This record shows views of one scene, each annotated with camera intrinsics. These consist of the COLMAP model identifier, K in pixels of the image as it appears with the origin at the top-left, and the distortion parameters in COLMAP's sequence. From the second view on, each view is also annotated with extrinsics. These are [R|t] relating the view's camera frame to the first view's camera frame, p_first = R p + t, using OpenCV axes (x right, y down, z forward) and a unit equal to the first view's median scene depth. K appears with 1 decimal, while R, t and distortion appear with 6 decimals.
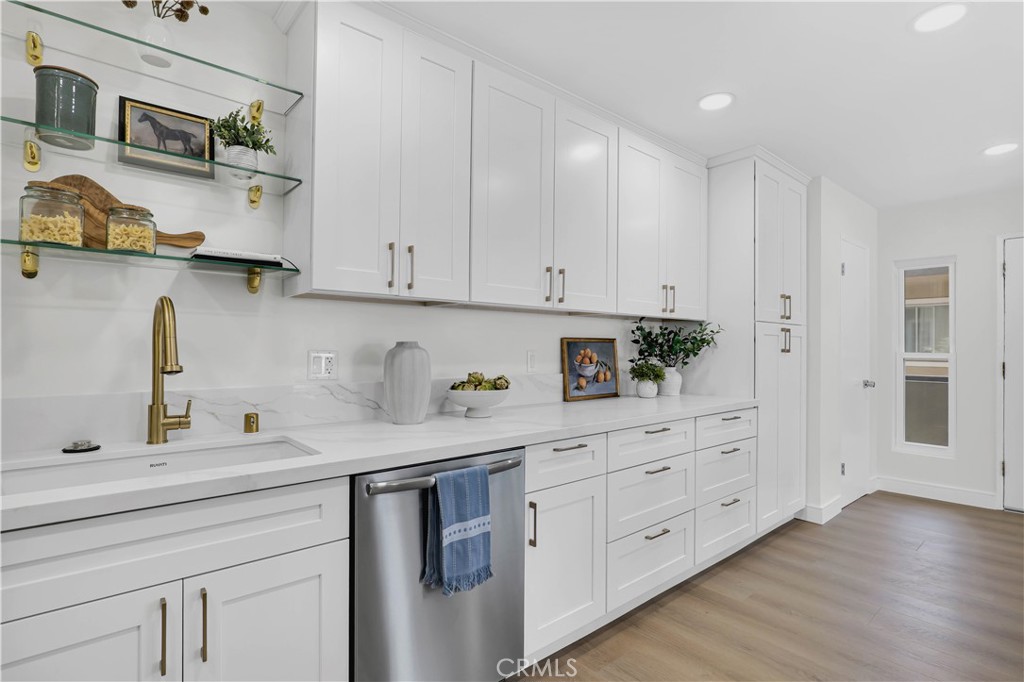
lens RADIAL K [[489.5, 0, 510.9], [0, 489.5, 344.3], [0, 0, 1]] dist [-0.014476, 0.001255]
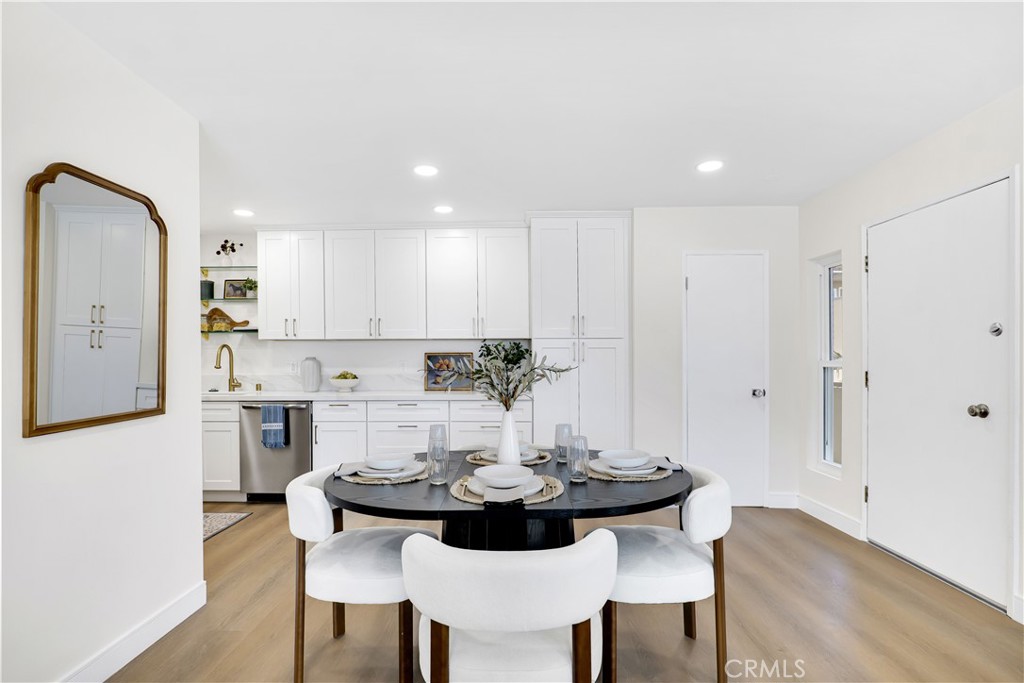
lens RADIAL K [[489.5, 0, 490.2], [0, 489.5, 363.8], [0, 0, 1]] dist [-0.014476, 0.001255]
pose [[0.746876, -0.001758, -0.664961, 2.035854], [0.012596, 0.999854, 0.011504, 0.010678], [0.664844, -0.016968, 0.746789, -0.177318]]
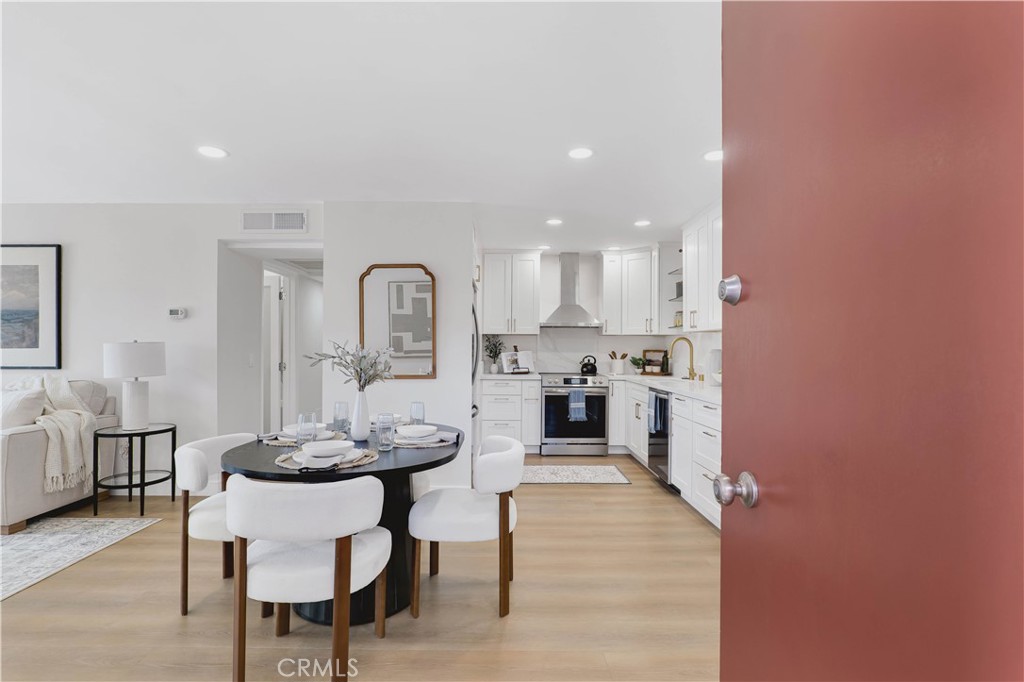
lens RADIAL K [[489.5, 0, 526.6], [0, 489.5, 343.0], [0, 0, 1]] dist [-0.014476, 0.001255]
pose [[-0.602330, -0.019670, -0.798004, 2.137530], [-0.007715, 0.999793, -0.018820, 0.015741], [0.798210, -0.005179, -0.602358, 1.697398]]
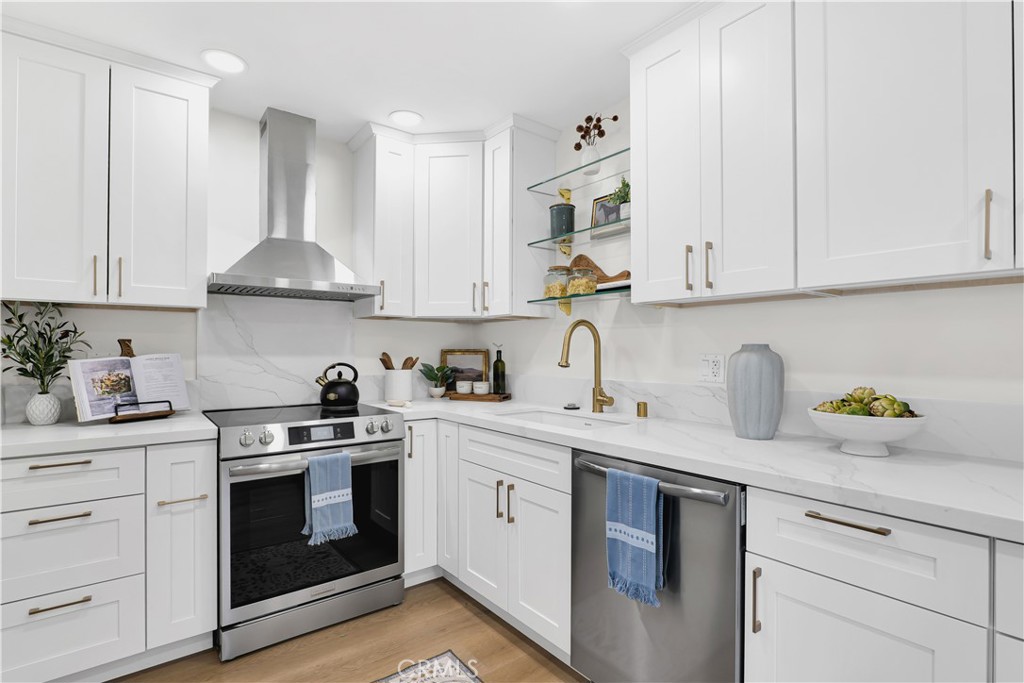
lens RADIAL K [[489.5, 0, 515.6], [0, 489.5, 350.8], [0, 0, 1]] dist [-0.014476, 0.001255]
pose [[-0.025323, -0.007190, -0.999653, 0.687156], [0.002822, 0.999970, -0.007263, 0.011948], [0.999675, -0.003005, -0.025302, 0.612522]]
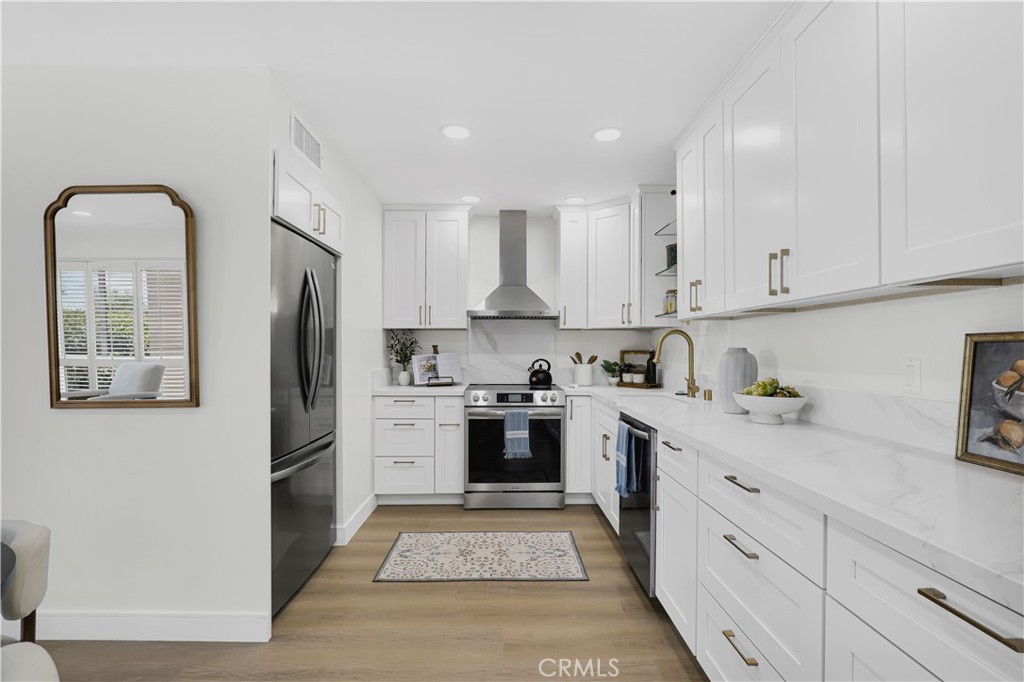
lens RADIAL K [[489.5, 0, 514.5], [0, 489.5, 350.8], [0, 0, 1]] dist [-0.014476, 0.001255]
pose [[-0.612164, -0.006169, -0.790707, 1.145664], [-0.002449, 0.999980, -0.005906, 0.011691], [0.790727, -0.001679, -0.612167, 1.350033]]
